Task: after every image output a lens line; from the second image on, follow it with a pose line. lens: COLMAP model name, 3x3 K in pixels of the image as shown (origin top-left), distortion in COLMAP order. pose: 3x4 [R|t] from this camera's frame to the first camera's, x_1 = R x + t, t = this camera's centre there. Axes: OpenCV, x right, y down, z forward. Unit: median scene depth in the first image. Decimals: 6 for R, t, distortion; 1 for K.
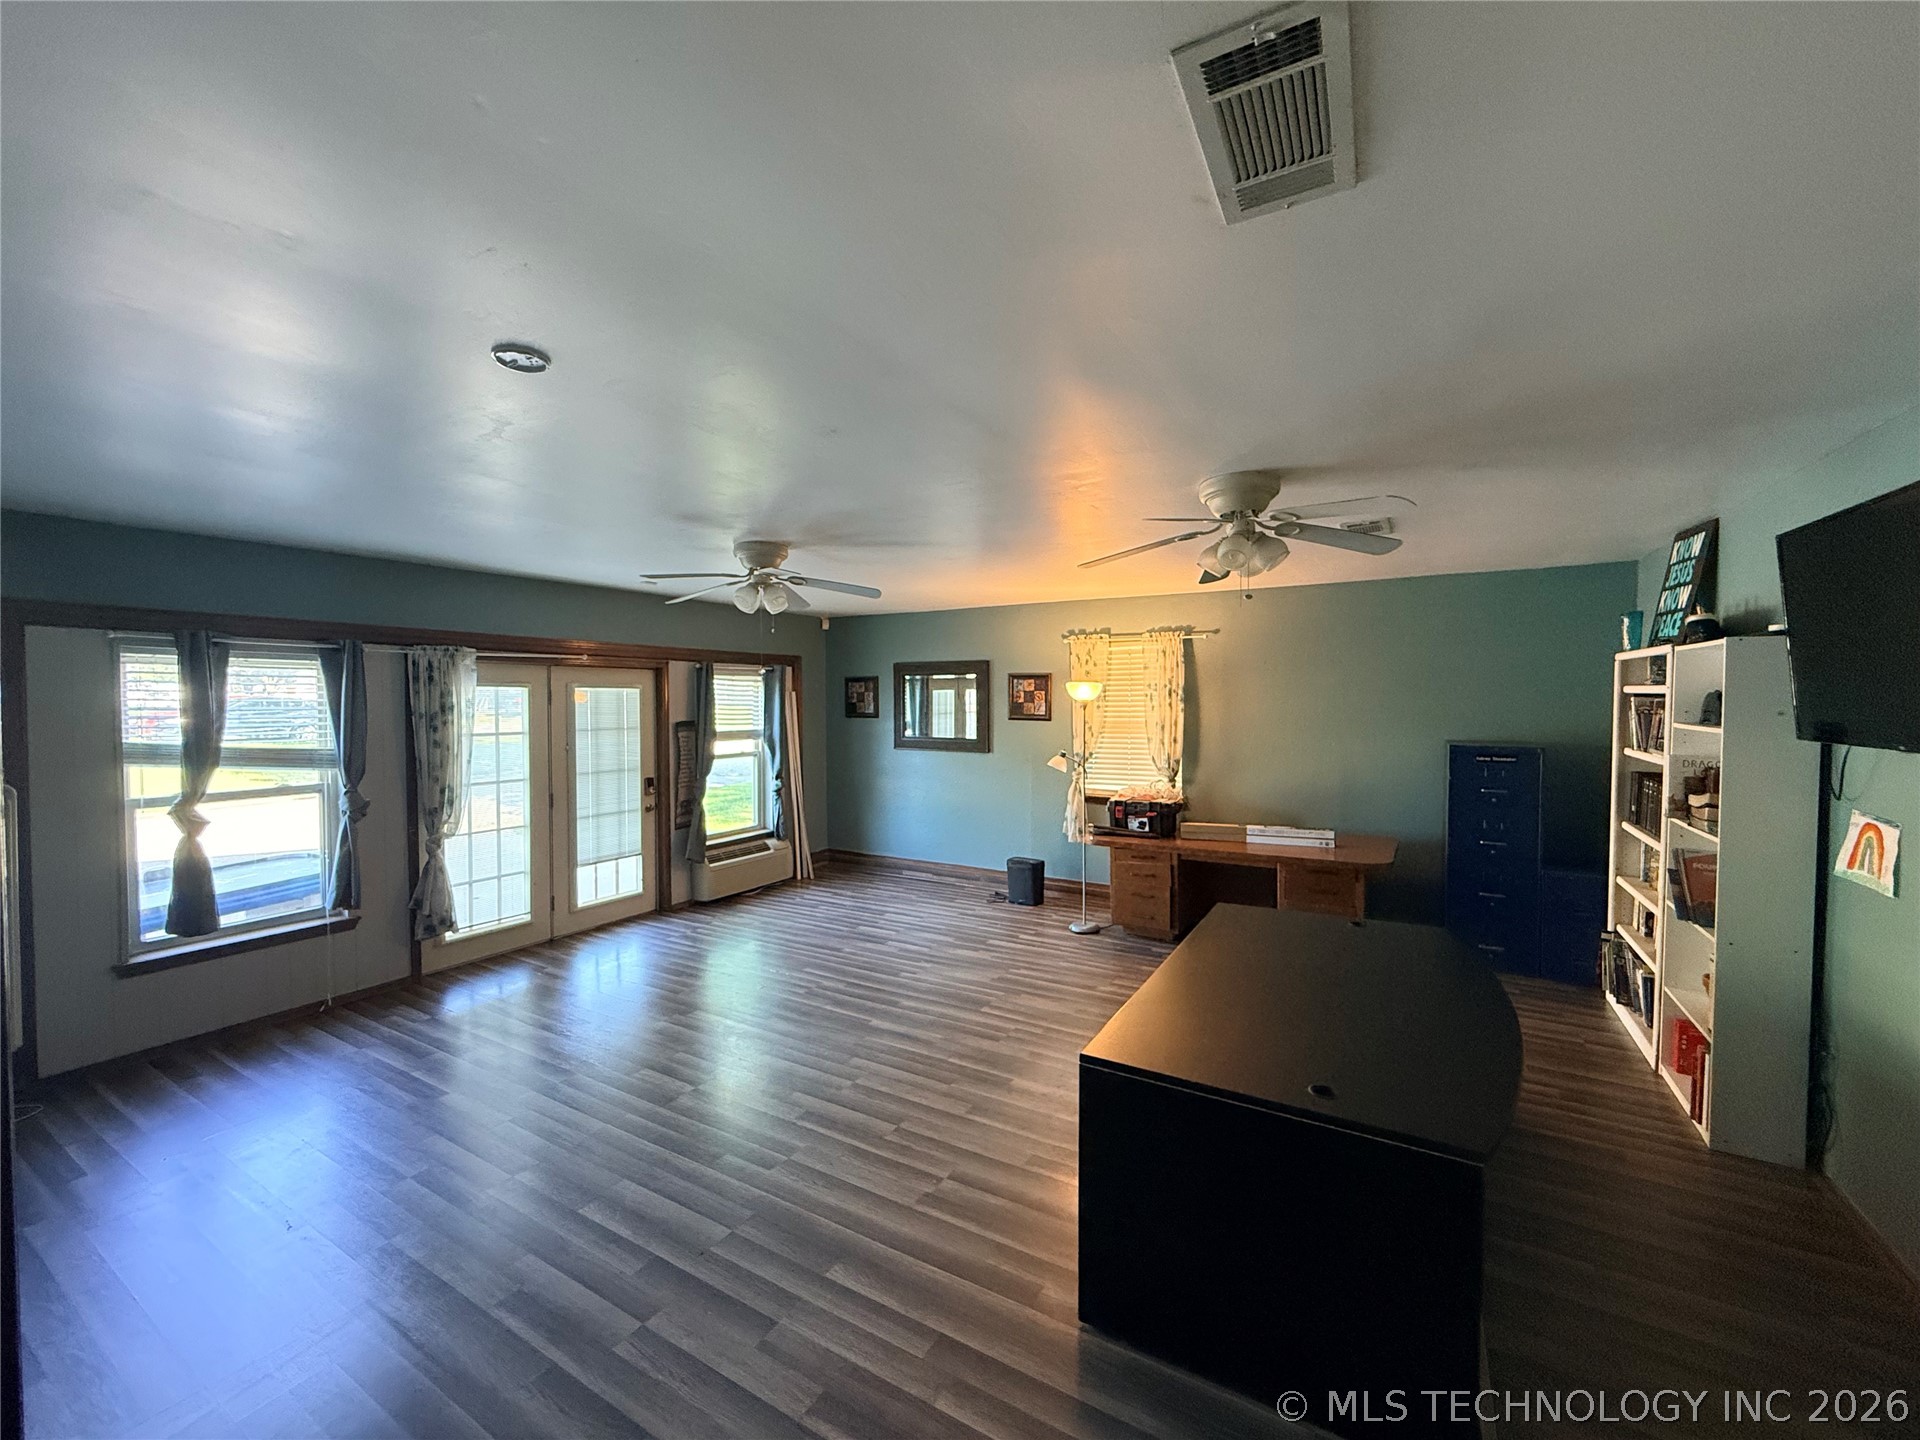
lens RADIAL K [[762.3, 0, 951.1], [0, 762.3, 717.8], [0, 0, 1]] dist [-0.001137, -0.000660]
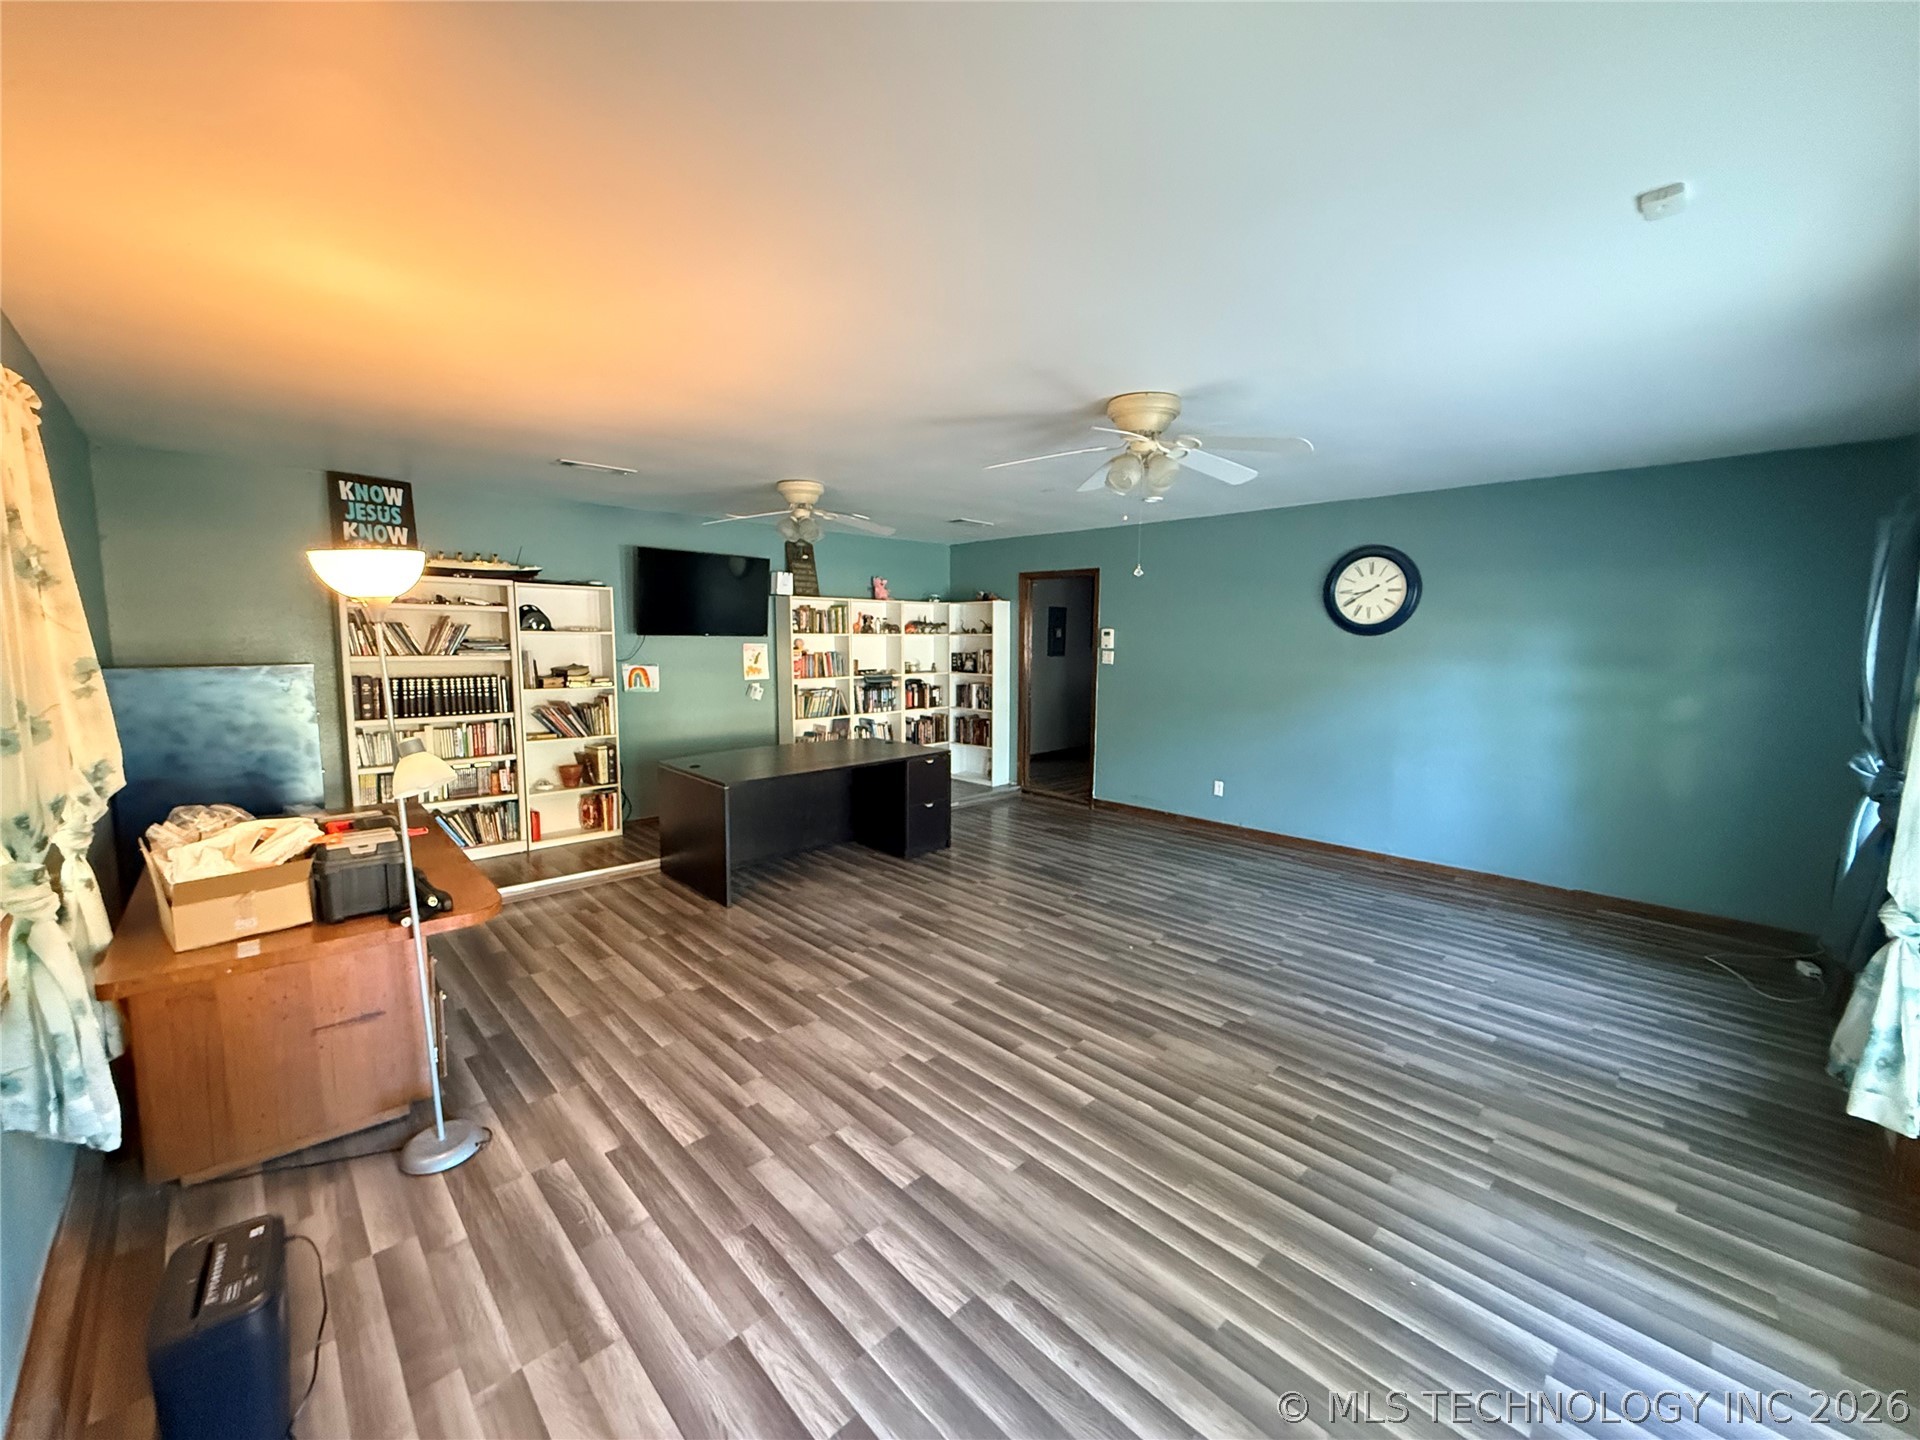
lens RADIAL K [[762.3, 0, 951.1], [0, 762.3, 717.8], [0, 0, 1]] dist [-0.001137, -0.000660]
pose [[-0.963522, -0.032864, 0.265605, -0.219883], [0.003493, 0.990803, 0.135264, -0.015794], [-0.267608, 0.131257, -0.954546, 1.436883]]
